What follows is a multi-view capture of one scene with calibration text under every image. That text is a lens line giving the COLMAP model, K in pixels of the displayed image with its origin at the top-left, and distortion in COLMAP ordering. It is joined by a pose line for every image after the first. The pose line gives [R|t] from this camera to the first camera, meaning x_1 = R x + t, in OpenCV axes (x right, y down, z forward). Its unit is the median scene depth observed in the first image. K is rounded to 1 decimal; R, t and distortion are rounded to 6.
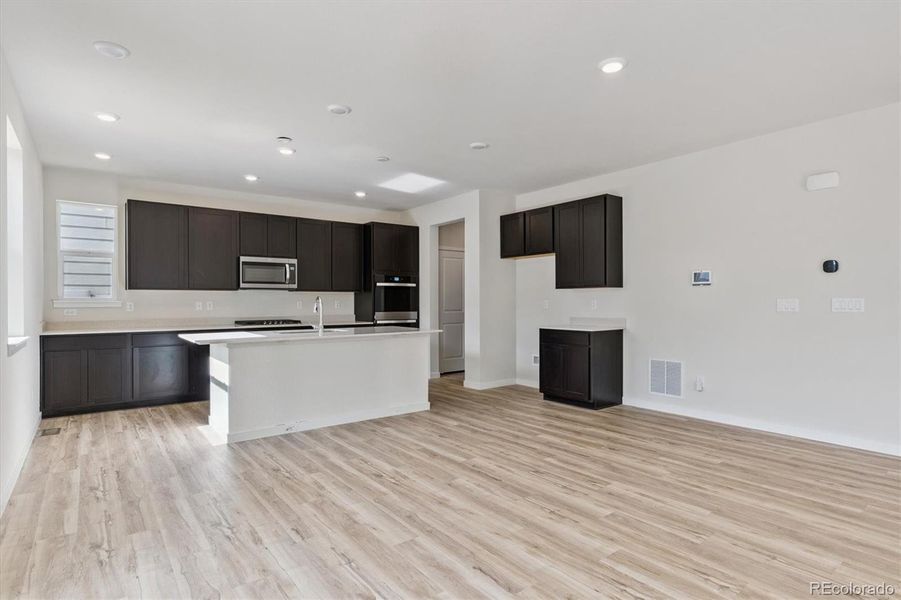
lens RADIAL K [[466.6, 0, 448.4], [0, 466.6, 307.9], [0, 0, 1]] dist [-0.005096, -0.001756]
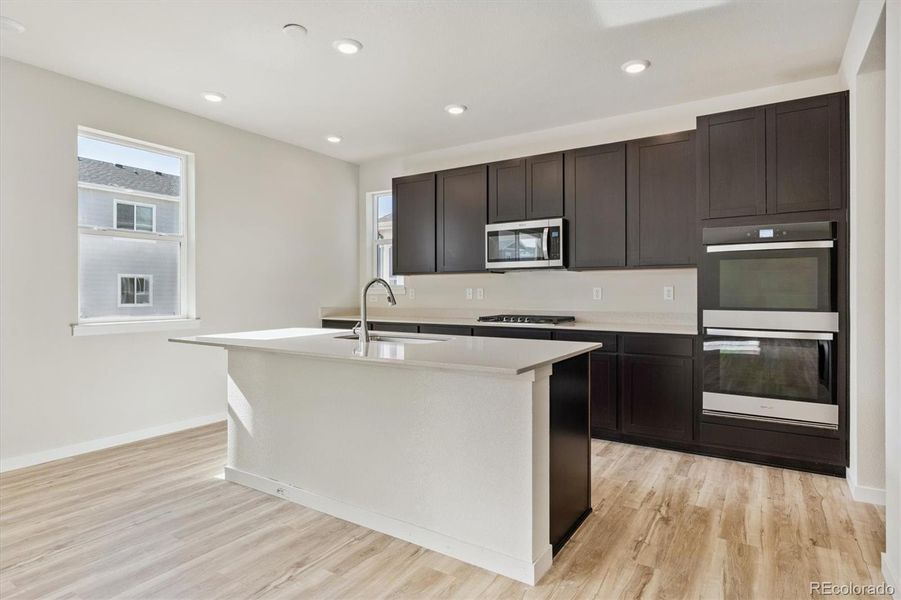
lens RADIAL K [[478.4, 0, 458.7], [0, 478.4, 312.8], [0, 0, 1]] dist [-0.021832, 0.001653]
pose [[0.357215, 0.042878, -0.933037, 0.305628], [-0.007264, 0.999043, 0.043130, -0.009111], [0.933994, -0.008629, 0.357185, 0.912068]]
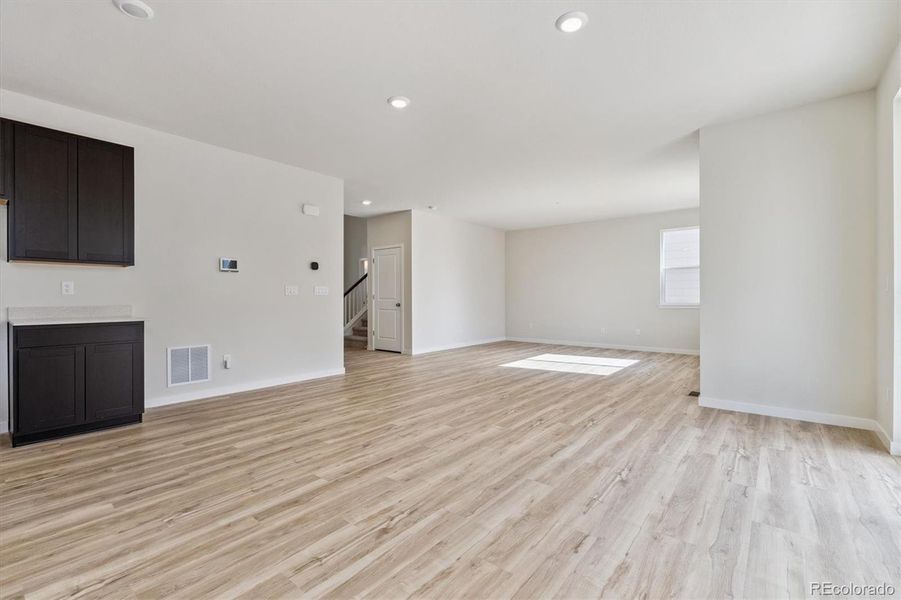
lens RADIAL K [[397.3, 0, 451.1], [0, 397.3, 299.3], [0, 0, 1]] dist [-0.007818, 0.001058]
pose [[-0.220532, 0.000677, 0.975380, -0.488805], [0.015151, 0.999881, 0.002732, 0.021418], [-0.975262, 0.015380, -0.220516, 0.699040]]
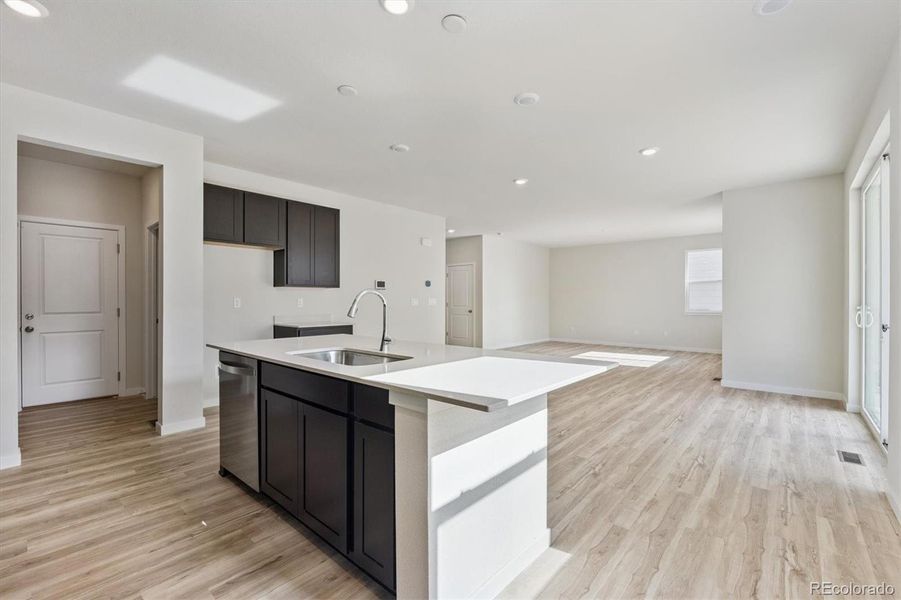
lens RADIAL K [[397.3, 0, 446.4], [0, 397.3, 301.2], [0, 0, 1]] dist [-0.007818, 0.001058]
pose [[-0.190467, -0.000034, 0.981694, -0.784077], [0.012337, 0.999921, 0.002429, -0.009647], [-0.981616, 0.012574, -0.190451, 1.025843]]
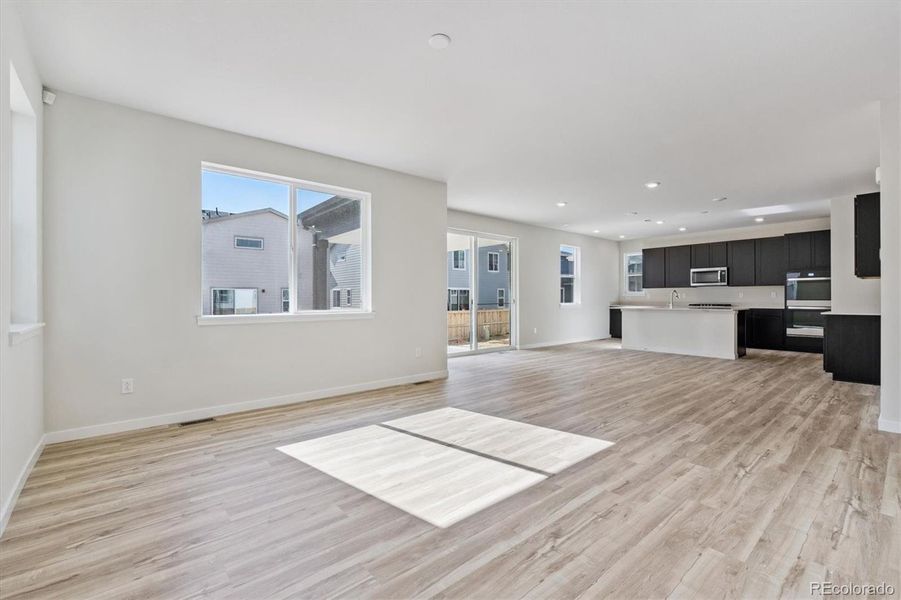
lens RADIAL K [[397.3, 0, 455.7], [0, 397.3, 304.9], [0, 0, 1]] dist [-0.007818, 0.001058]
pose [[0.083771, 0.017033, -0.996339, 1.381415], [-0.010388, 0.999814, 0.016219, 0.021582], [0.996431, 0.008991, 0.083933, -0.087065]]
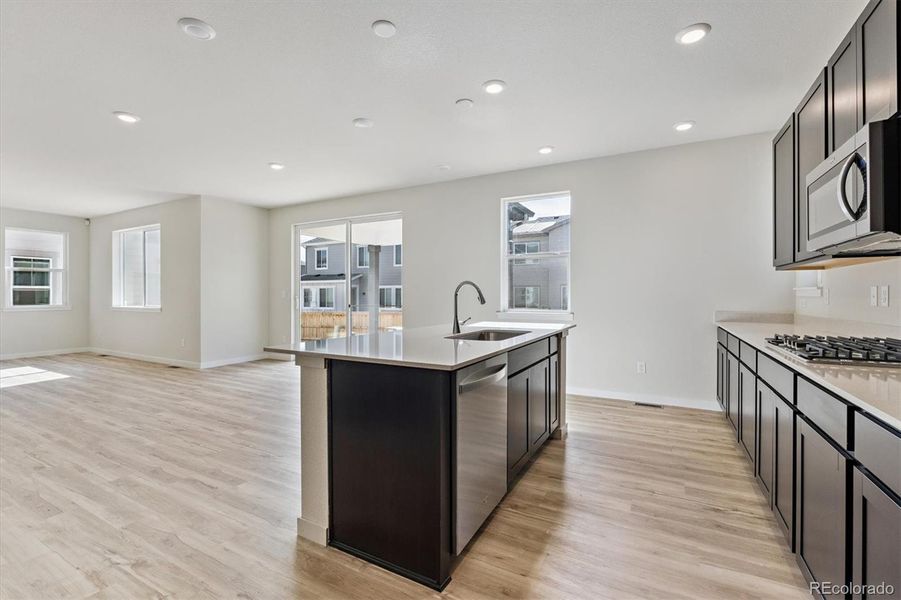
lens RADIAL K [[397.3, 0, 447.9], [0, 397.3, 291.4], [0, 0, 1]] dist [-0.007818, 0.001058]
pose [[-0.912989, -0.001711, -0.407980, -0.019241], [-0.001321, 0.999998, -0.001237, -0.008100], [0.407982, -0.000591, -0.912990, 1.551942]]
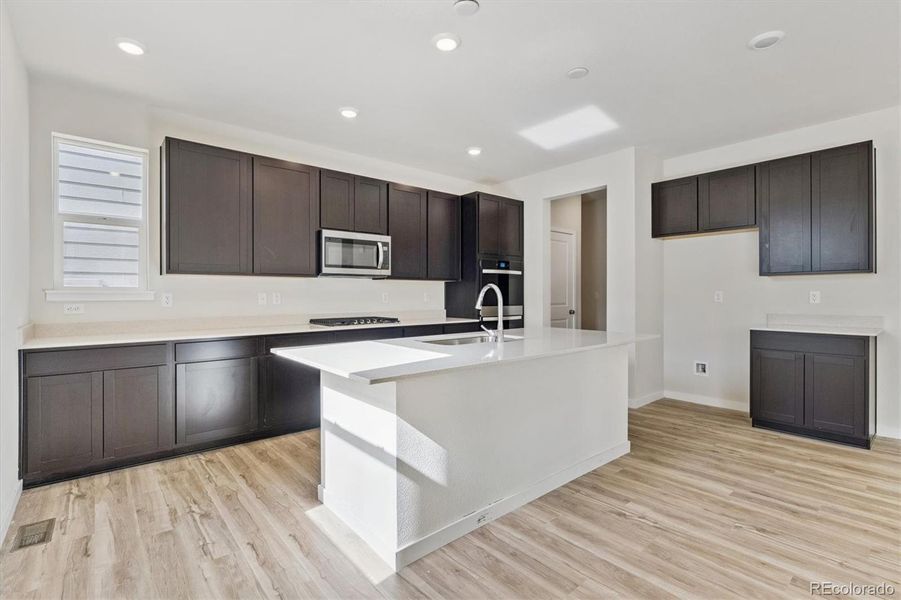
lens RADIAL K [[415.9, 0, 451.6], [0, 415.9, 298.7], [0, 0, 1]] dist [-0.004484, -0.000597]
pose [[0.998642, 0.000046, 0.052091, -0.368550], [0.000098, 0.999996, -0.002757, -0.003337], [-0.052091, 0.002758, 0.998639, 0.458877]]
